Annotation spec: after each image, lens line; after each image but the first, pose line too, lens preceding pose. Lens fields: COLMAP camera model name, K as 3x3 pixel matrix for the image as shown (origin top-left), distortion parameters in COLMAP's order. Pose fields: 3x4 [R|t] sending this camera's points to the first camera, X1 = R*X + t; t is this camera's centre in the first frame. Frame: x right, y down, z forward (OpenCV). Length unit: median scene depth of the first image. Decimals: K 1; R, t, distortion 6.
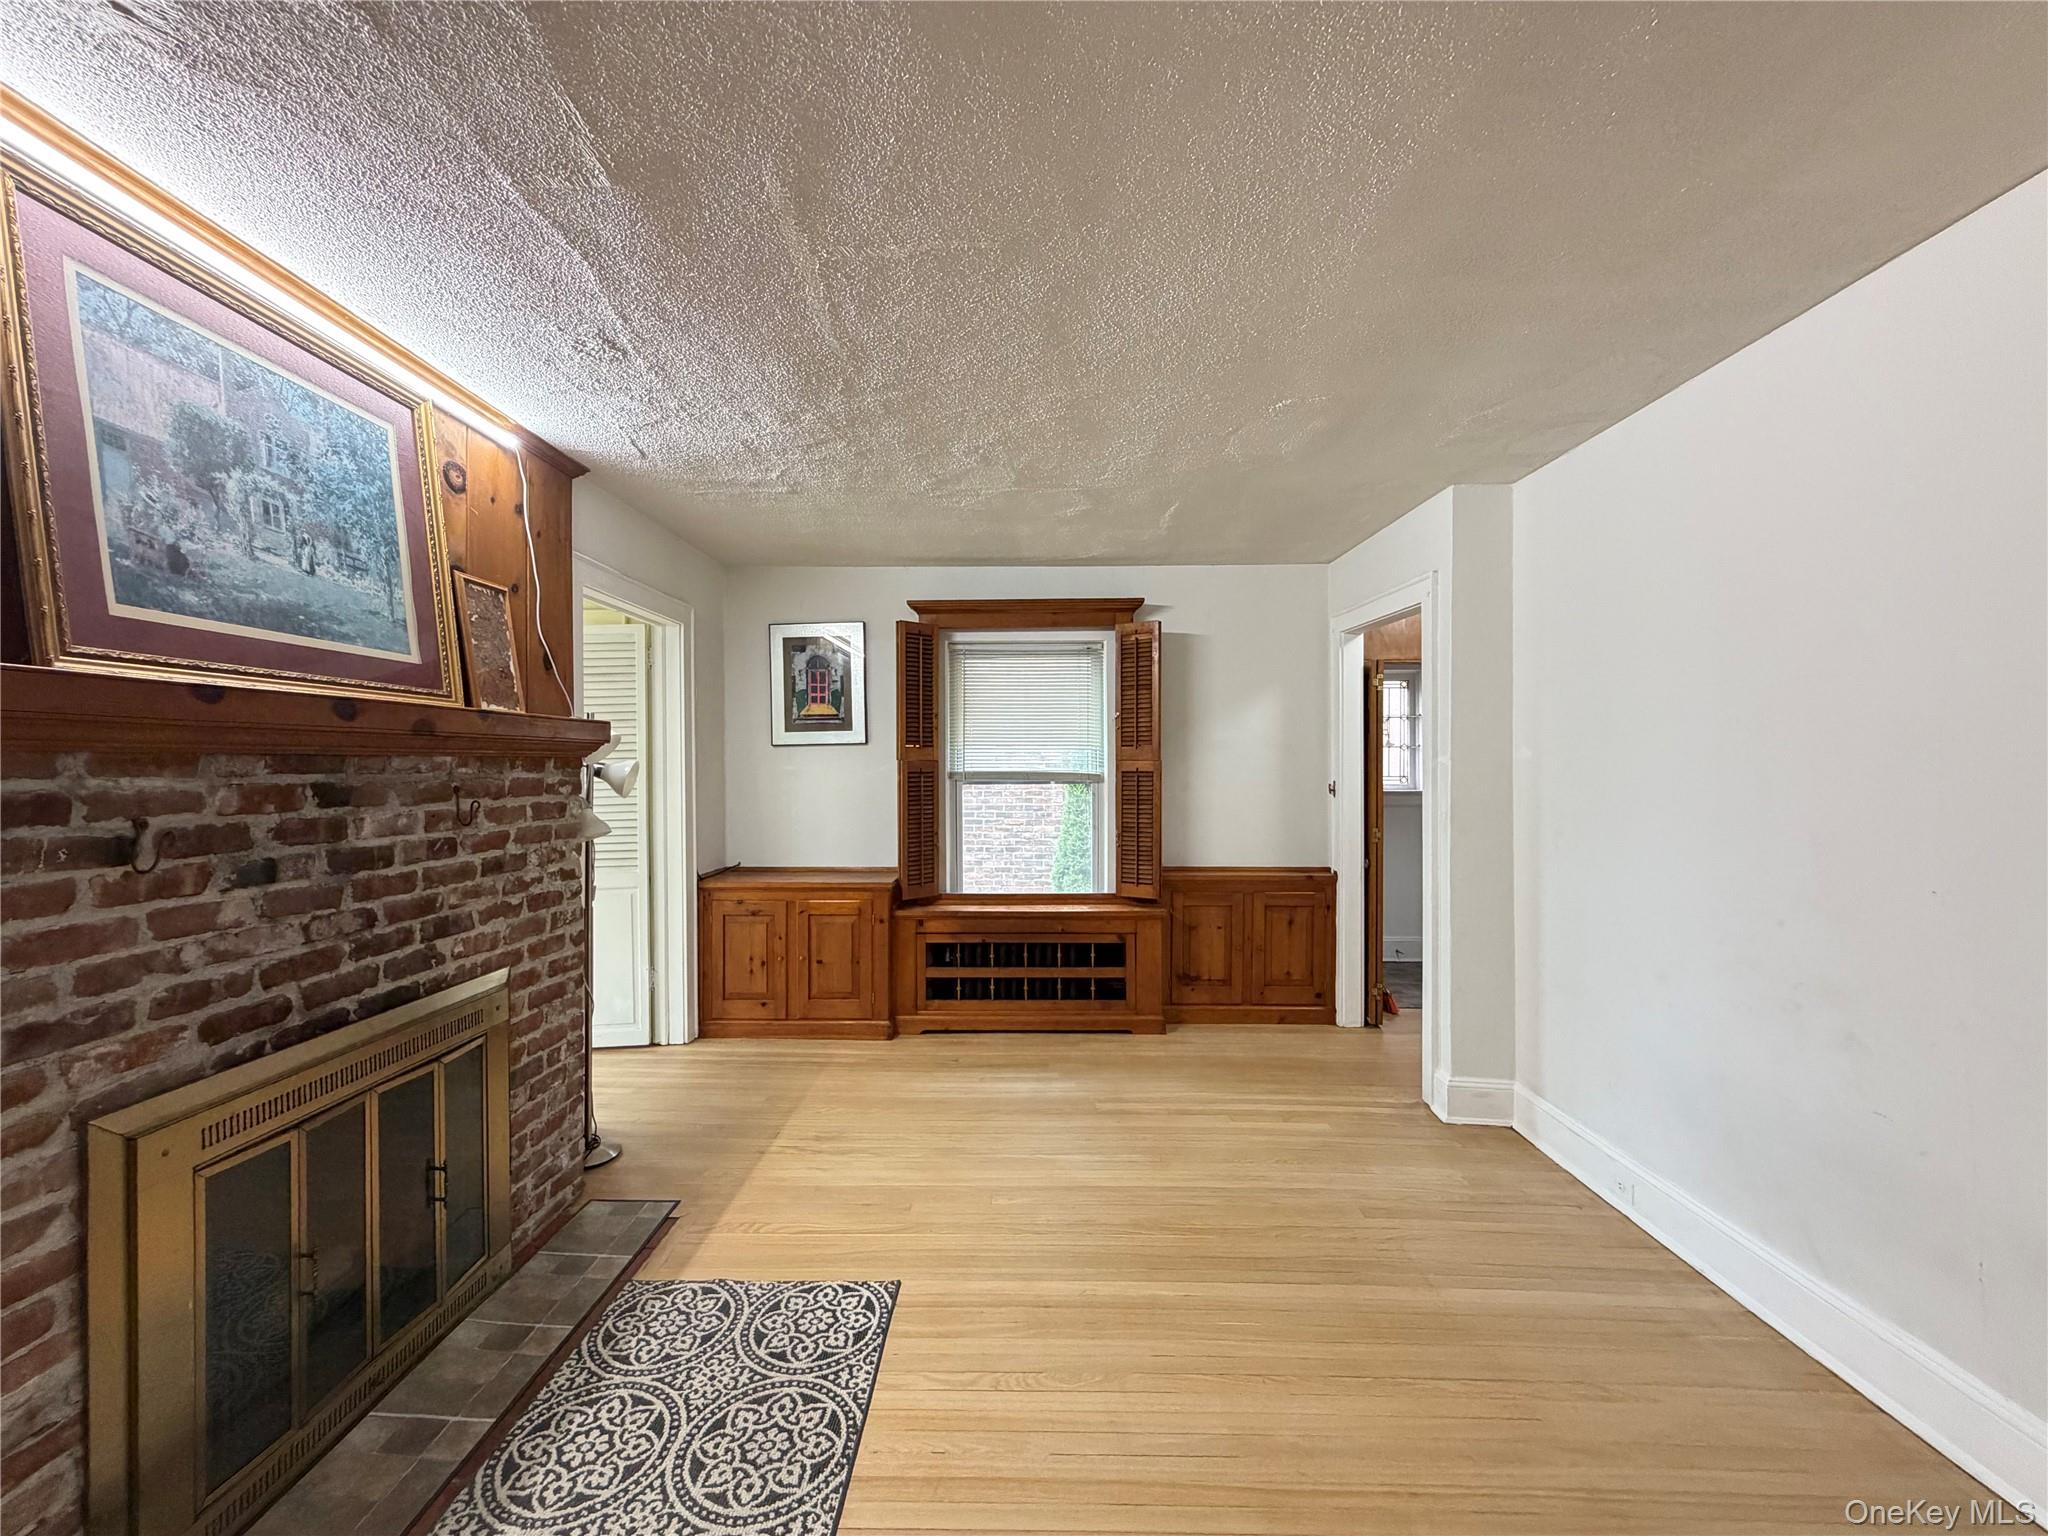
lens RADIAL K [[810.4, 0, 1022.9], [0, 810.4, 773.3], [0, 0, 1]] dist [-0.001032, -0.000884]
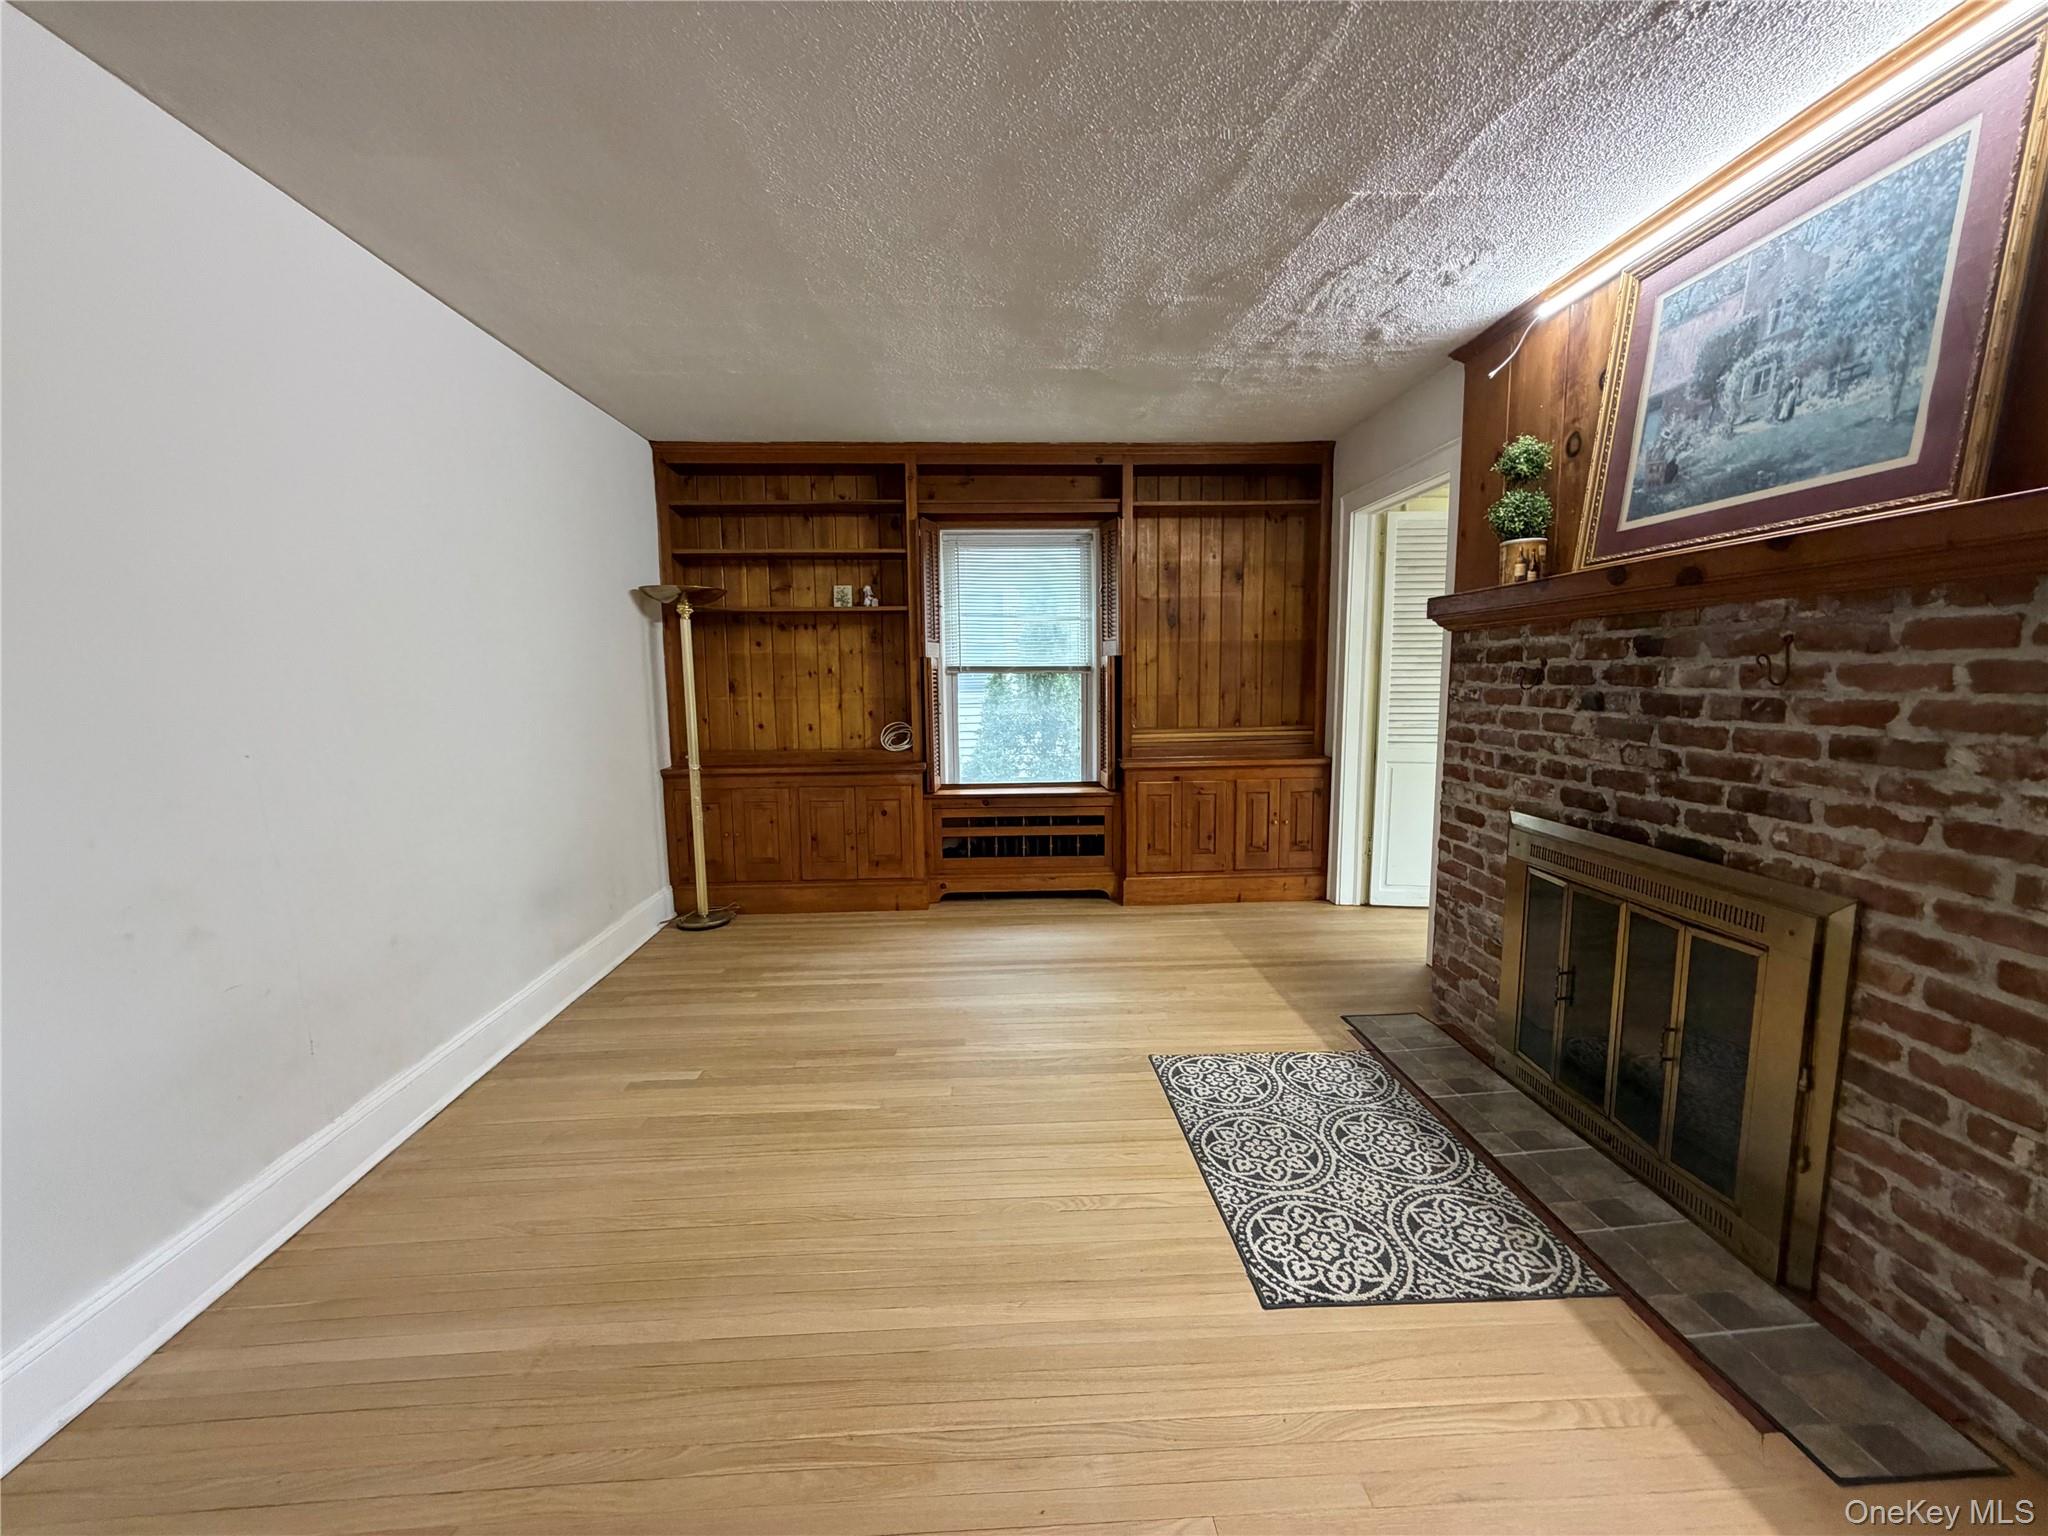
lens RADIAL K [[810.4, 0, 1020.9], [0, 810.4, 773.1], [0, 0, 1]] dist [-0.001032, -0.000884]
pose [[-0.997071, 0.025980, -0.071939, 0.137785], [0.016481, 0.991428, 0.129612, 0.038898], [0.074690, 0.128047, -0.988952, 1.959194]]
